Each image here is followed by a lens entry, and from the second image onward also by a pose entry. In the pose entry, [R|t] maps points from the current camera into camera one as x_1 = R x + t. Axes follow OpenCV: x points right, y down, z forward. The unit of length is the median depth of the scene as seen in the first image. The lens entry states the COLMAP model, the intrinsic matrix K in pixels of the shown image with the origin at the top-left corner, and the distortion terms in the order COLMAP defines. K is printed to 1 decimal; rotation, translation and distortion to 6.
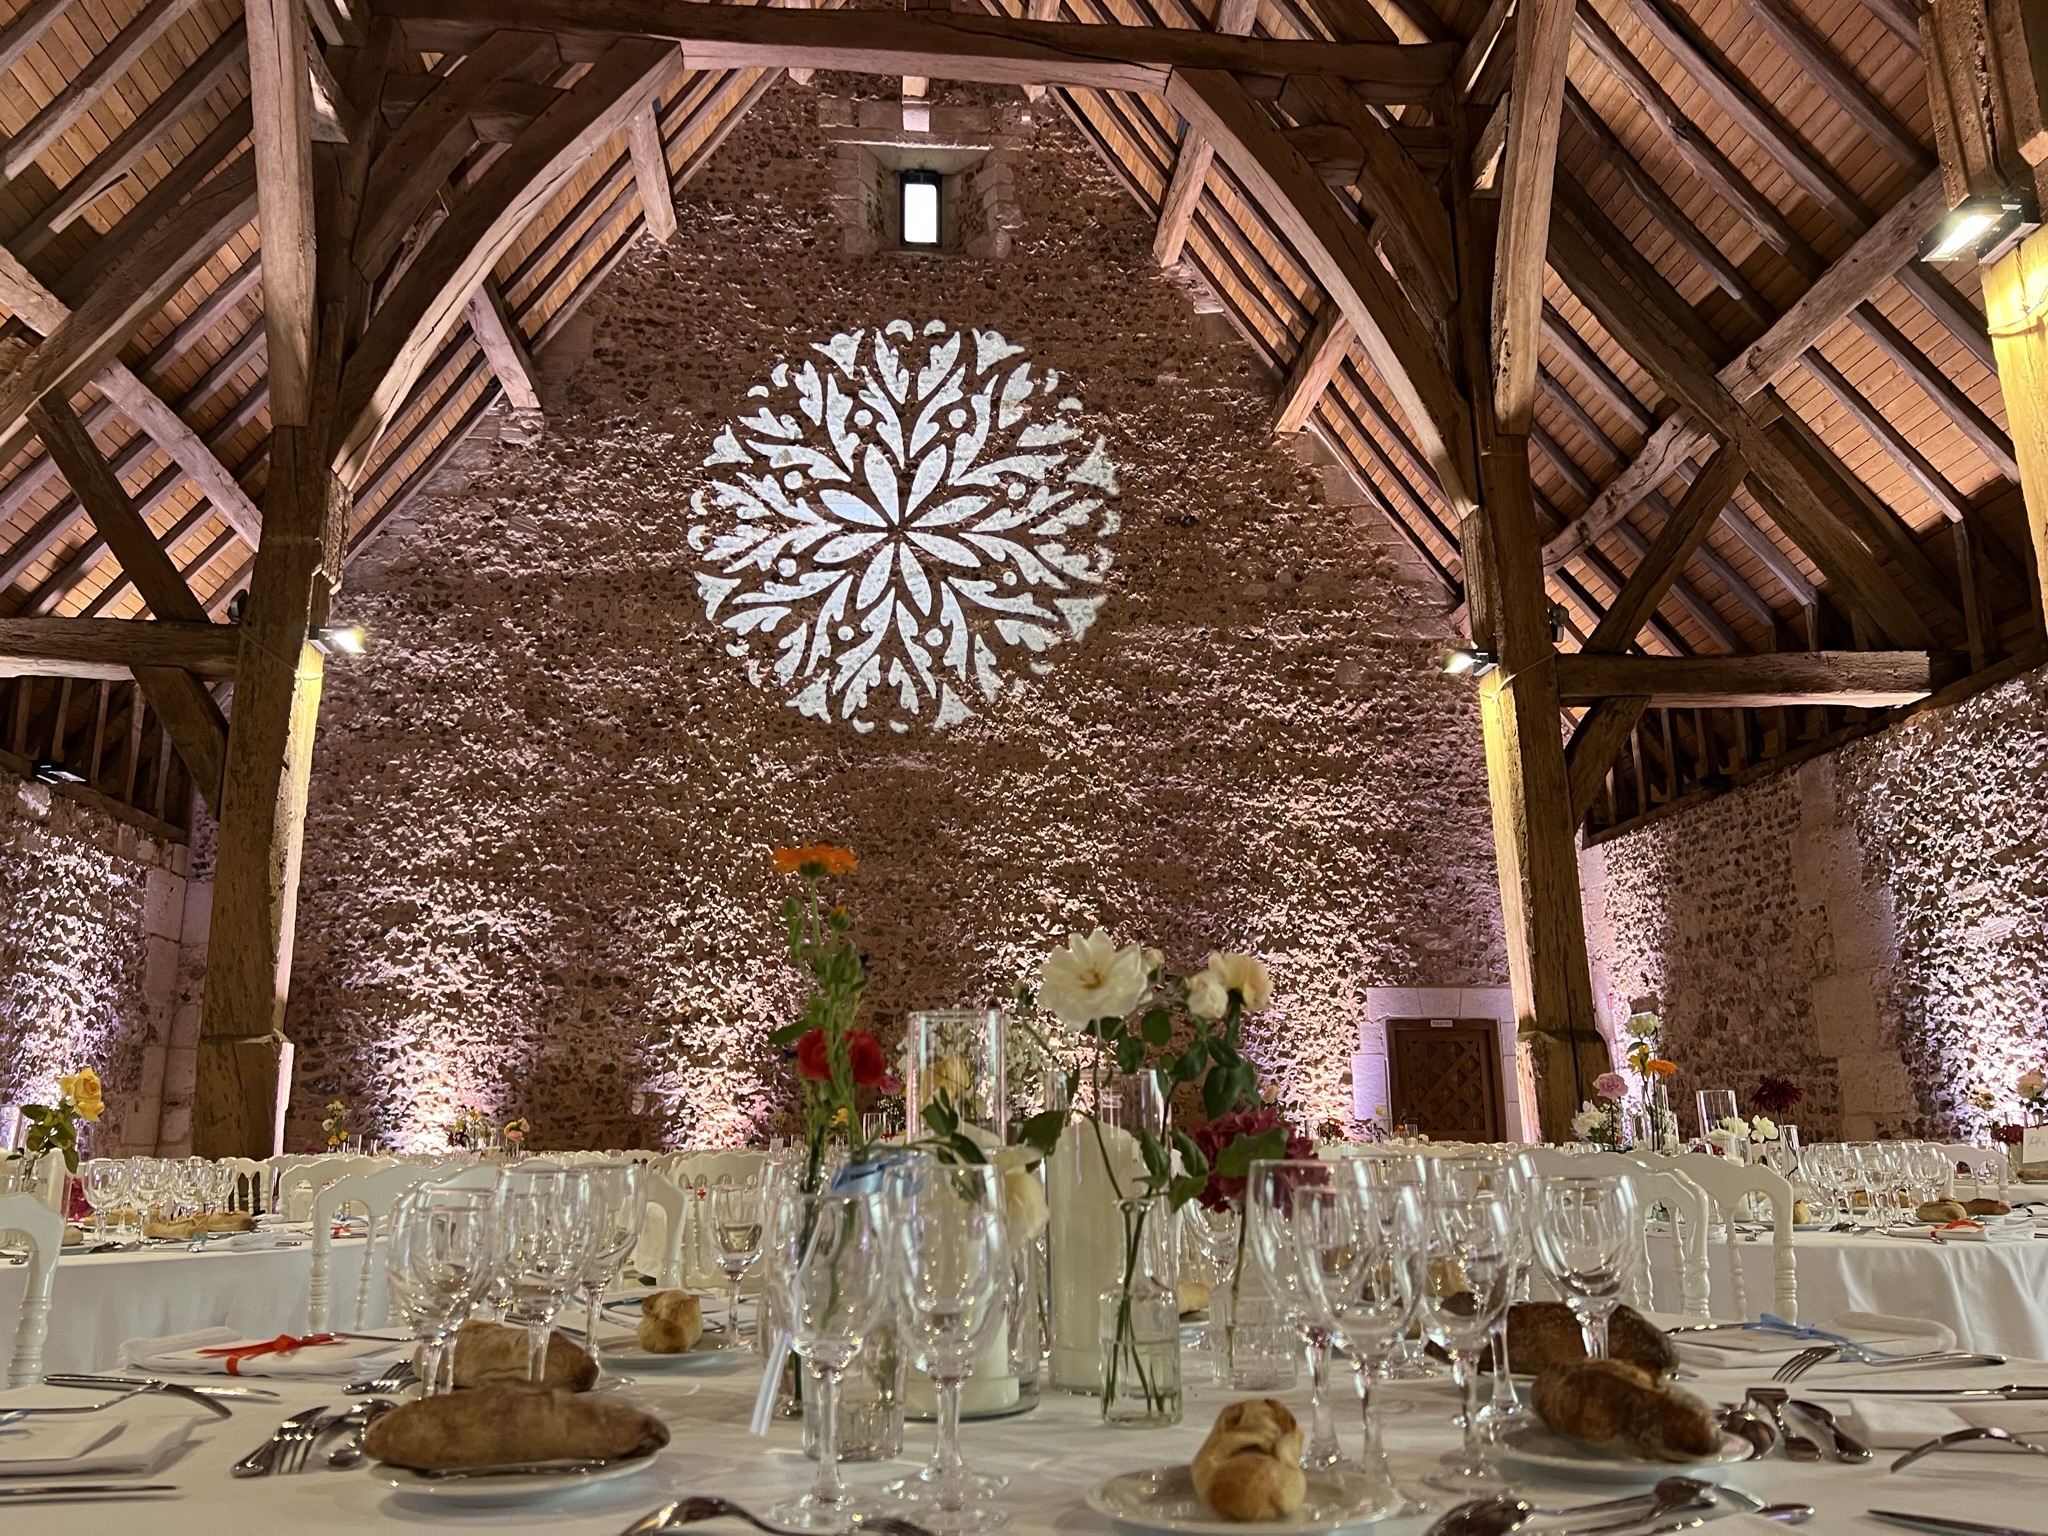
lens RADIAL K [[1560.0, 0, 1010.1], [0, 1560.0, 755.0], [0, 0, 1]] dist [0.097524, -0.133662]
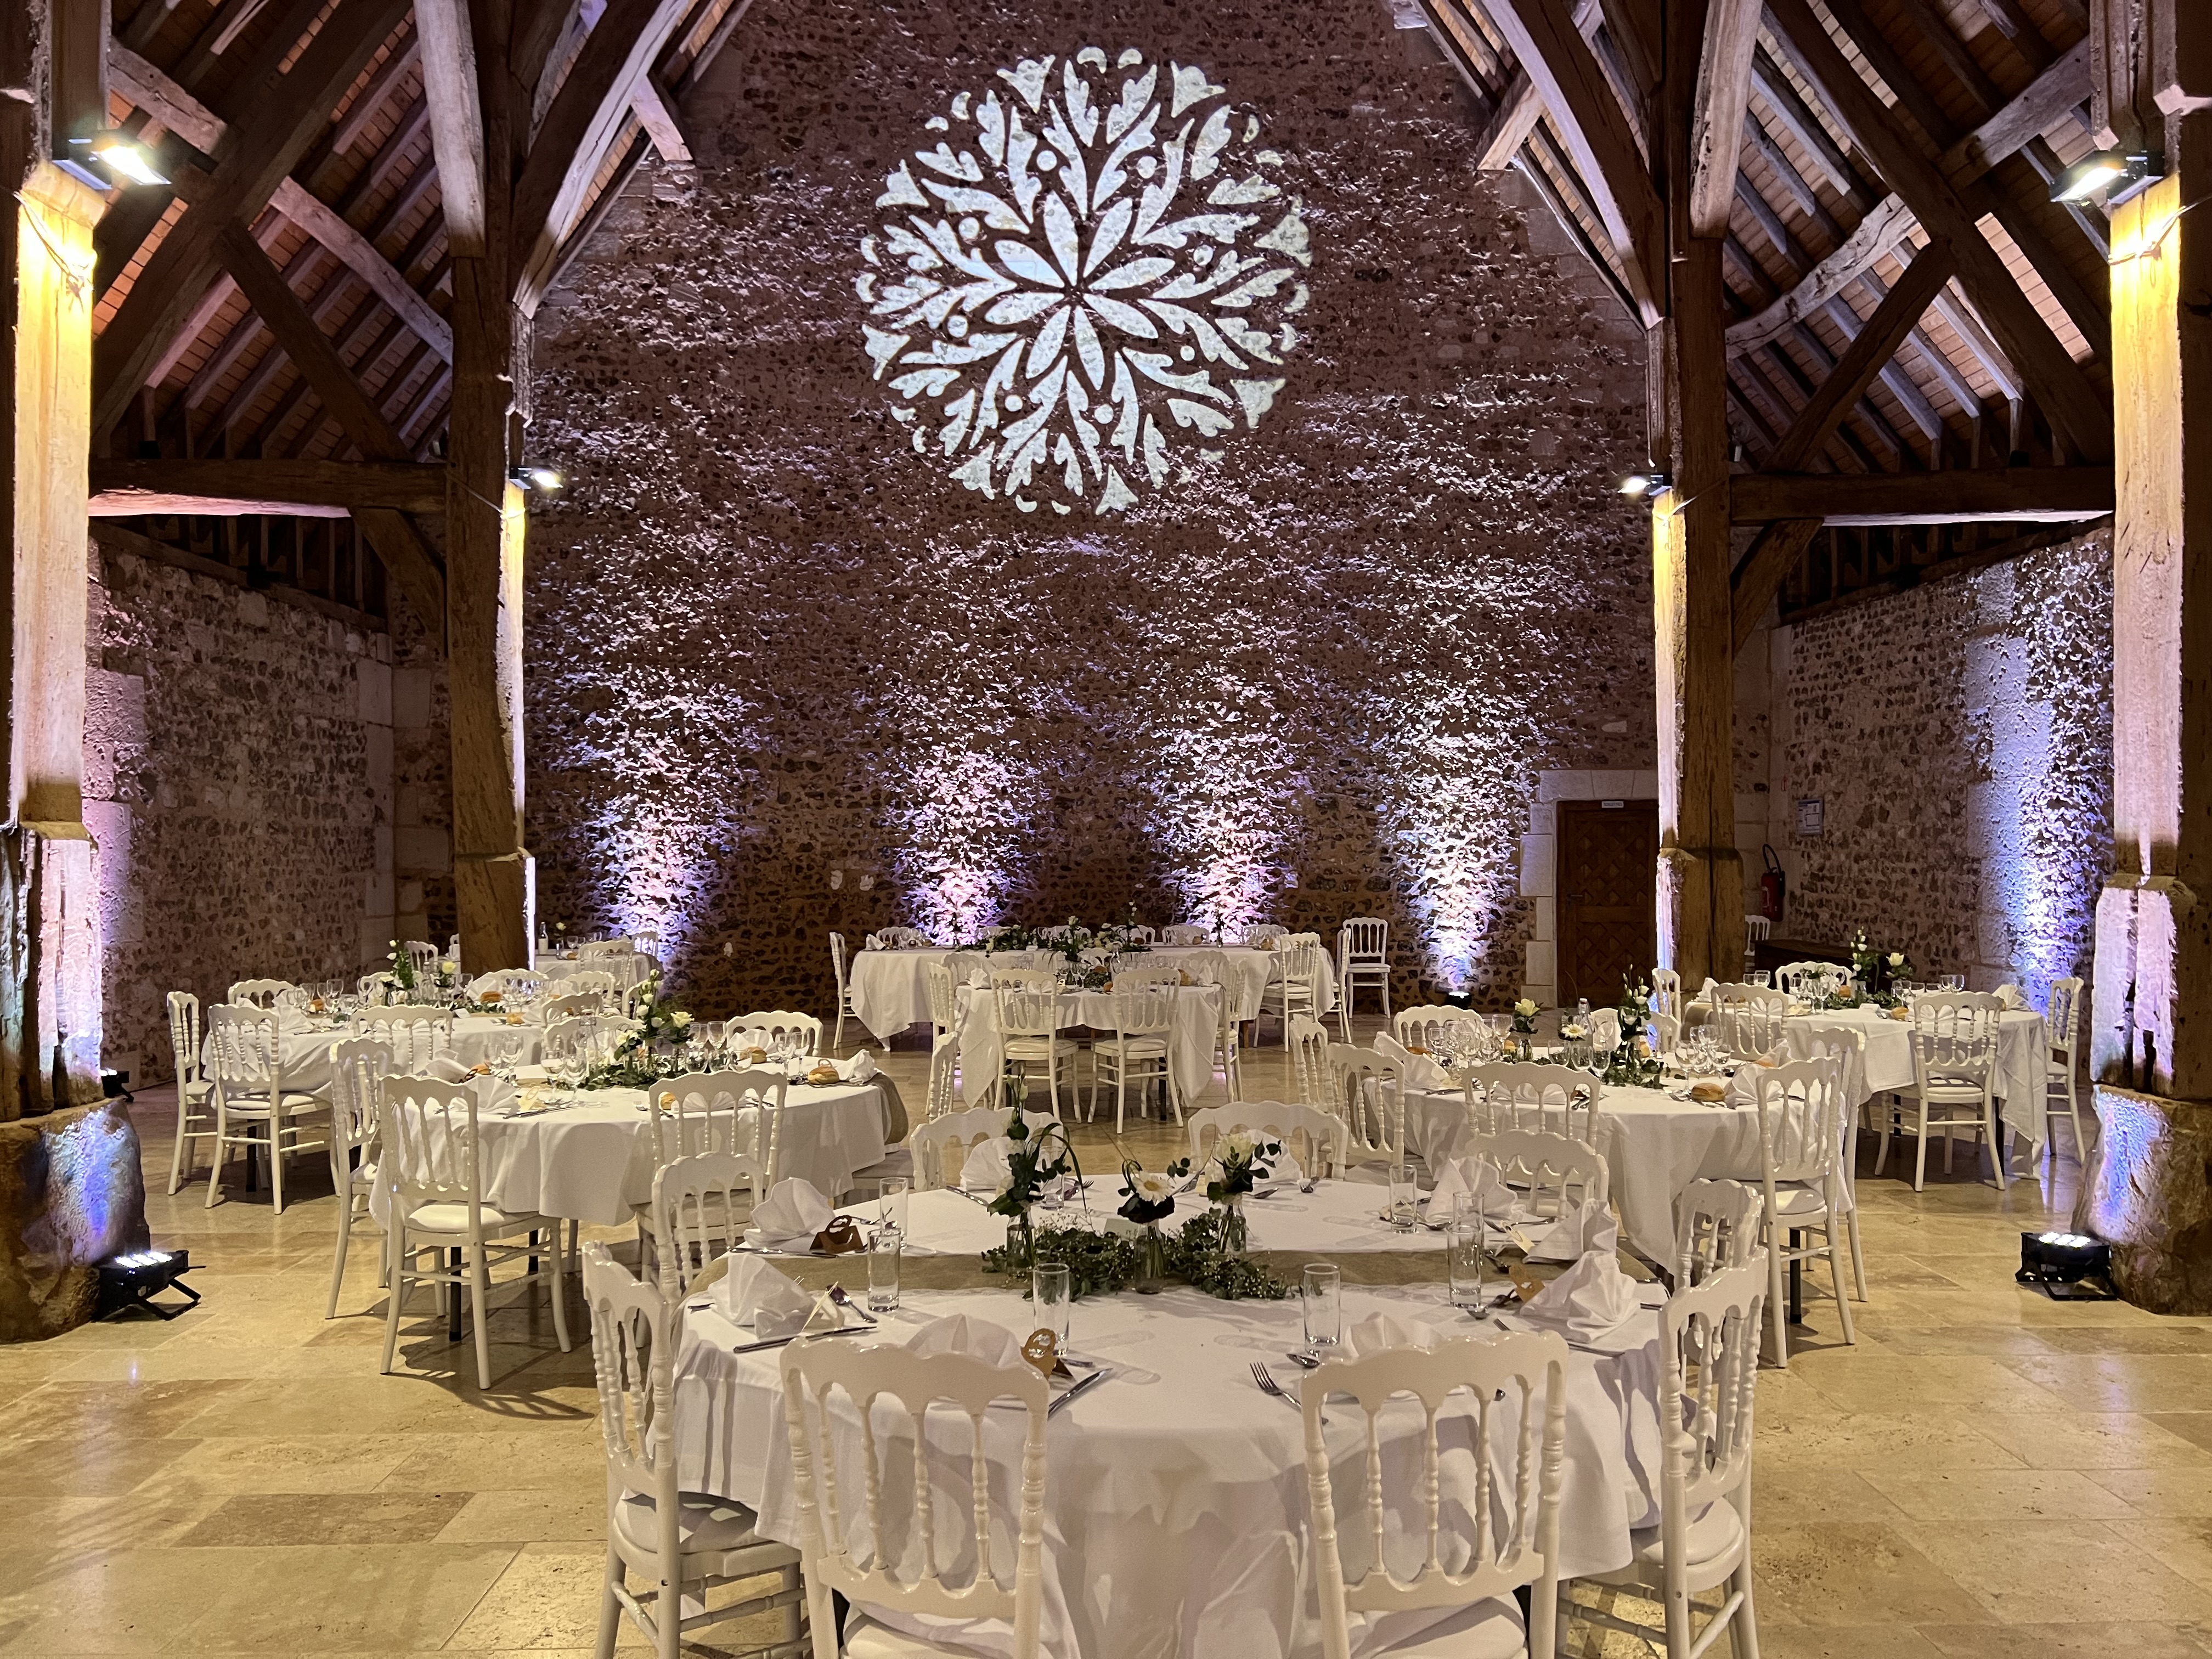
lens RADIAL K [[1685.0, 0, 1118.8], [0, 1685.0, 848.2], [0, 0, 1]] dist [0.097524, -0.133662]
pose [[0.998859, 0.004143, -0.047579, 0.007865], [0.007430, 0.970622, 0.240497, -0.067439], [0.047178, -0.240576, 0.969483, -0.083016]]
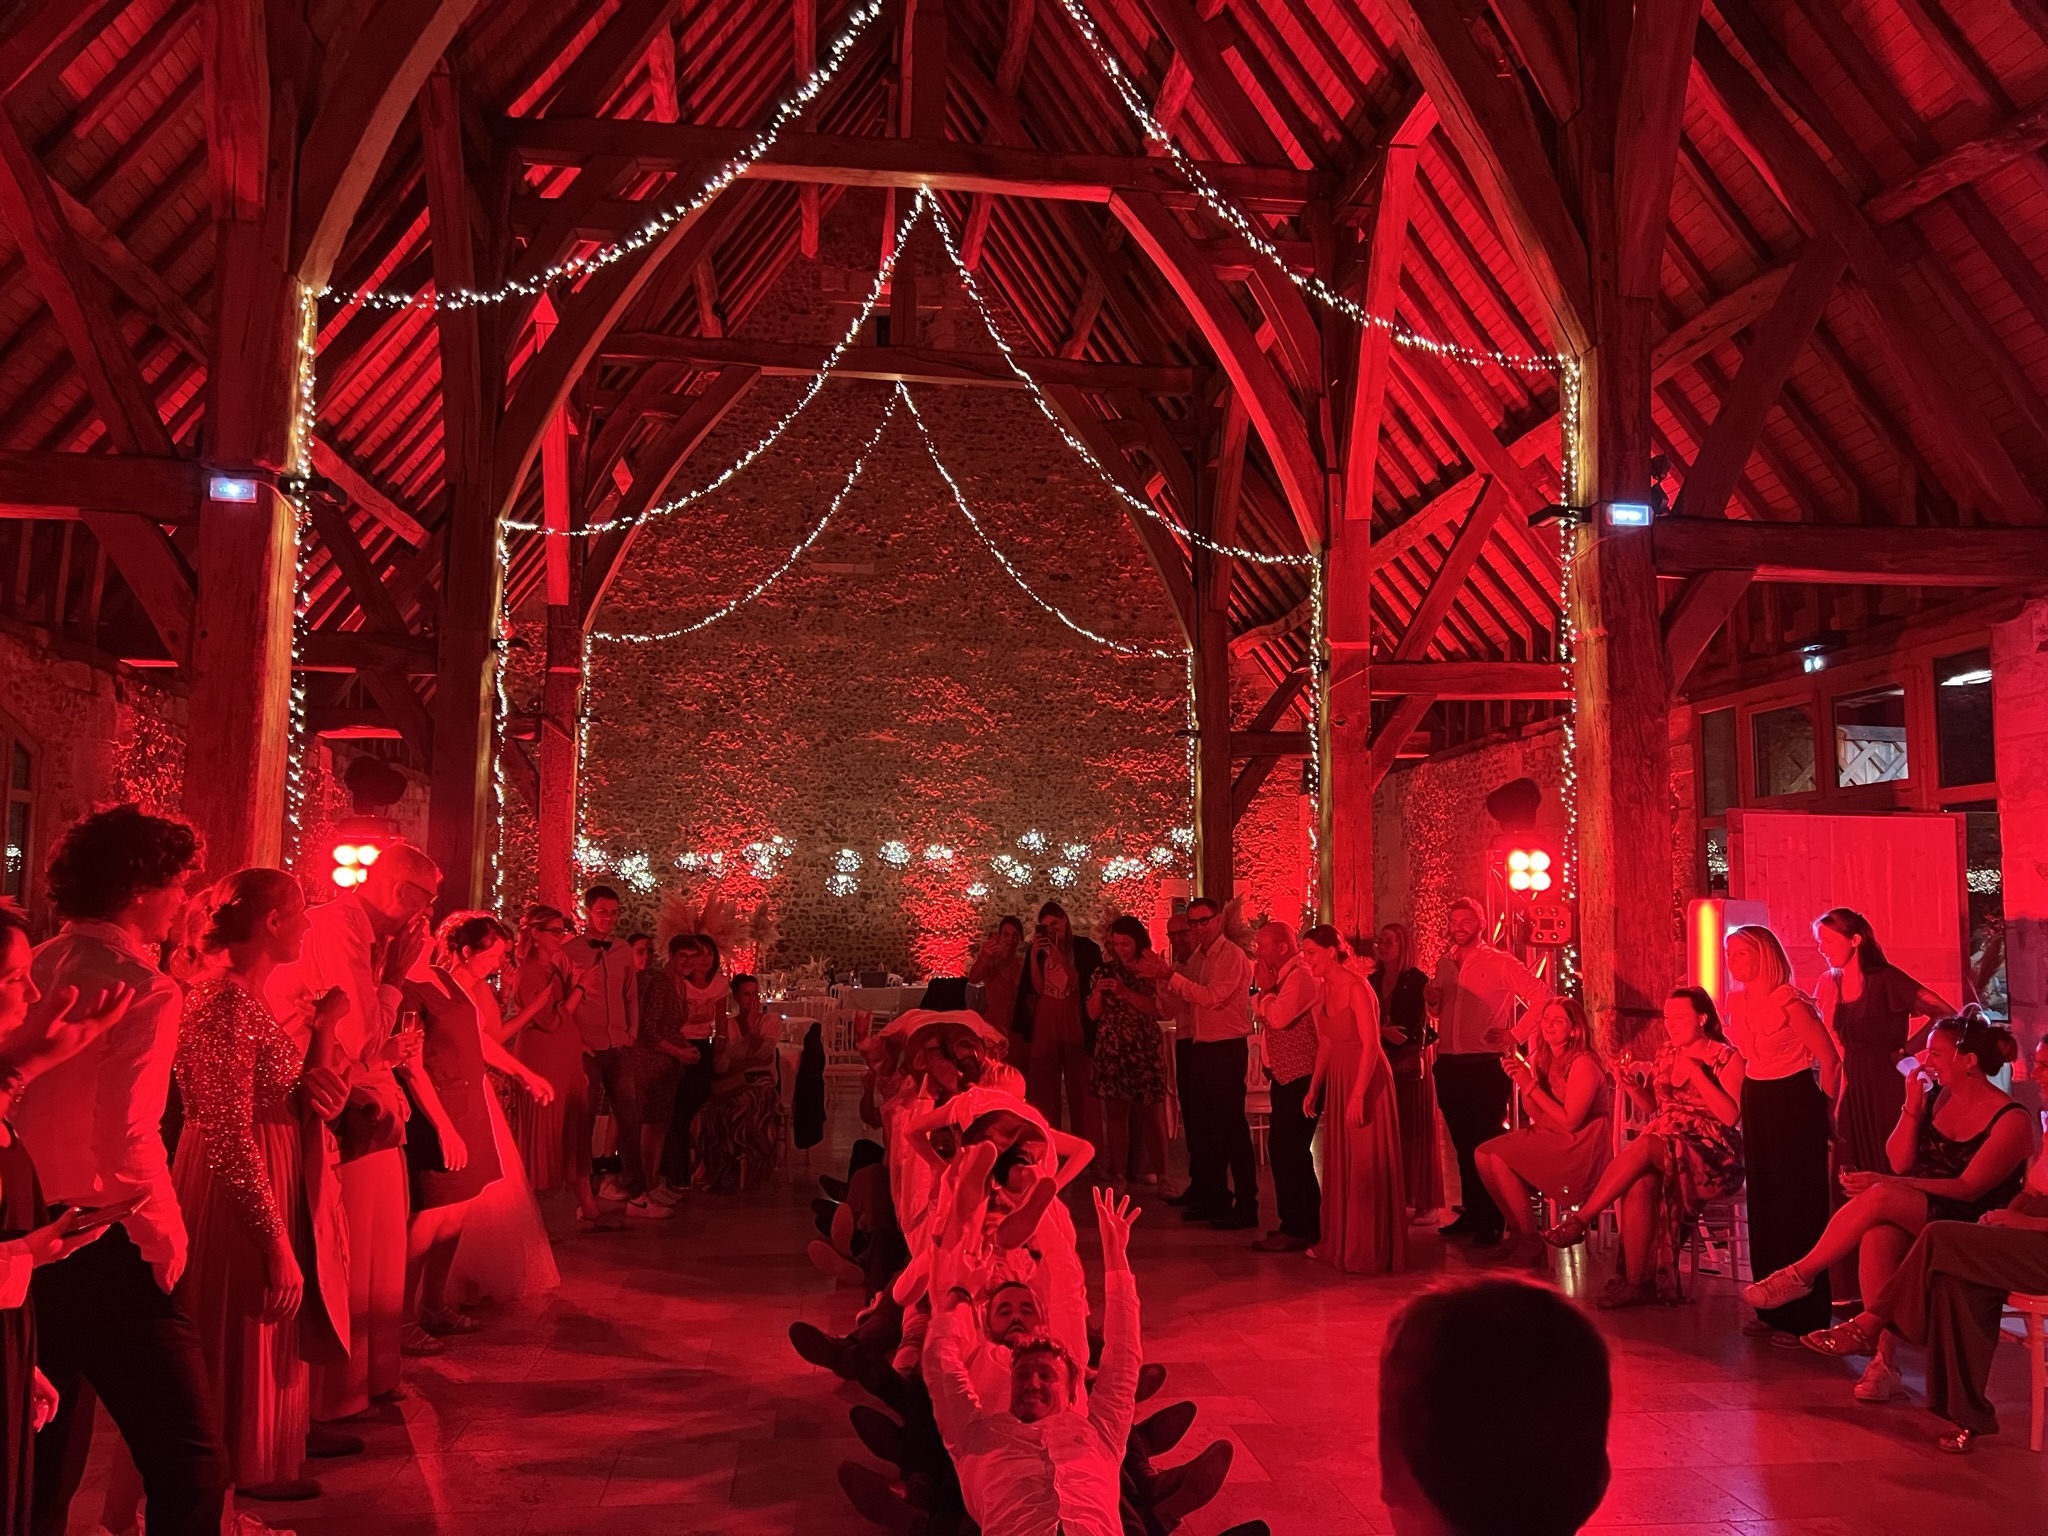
lens RADIAL K [[1560.0, 0, 1031.1], [0, 1560.0, 801.9], [0, 0, 1]] dist [0.097524, -0.133662]
pose [[0.998702, 0.016238, 0.048269, 0.010640], [-0.024036, 0.985892, 0.165647, -0.198193], [-0.044898, -0.166592, 0.985003, -0.587790]]
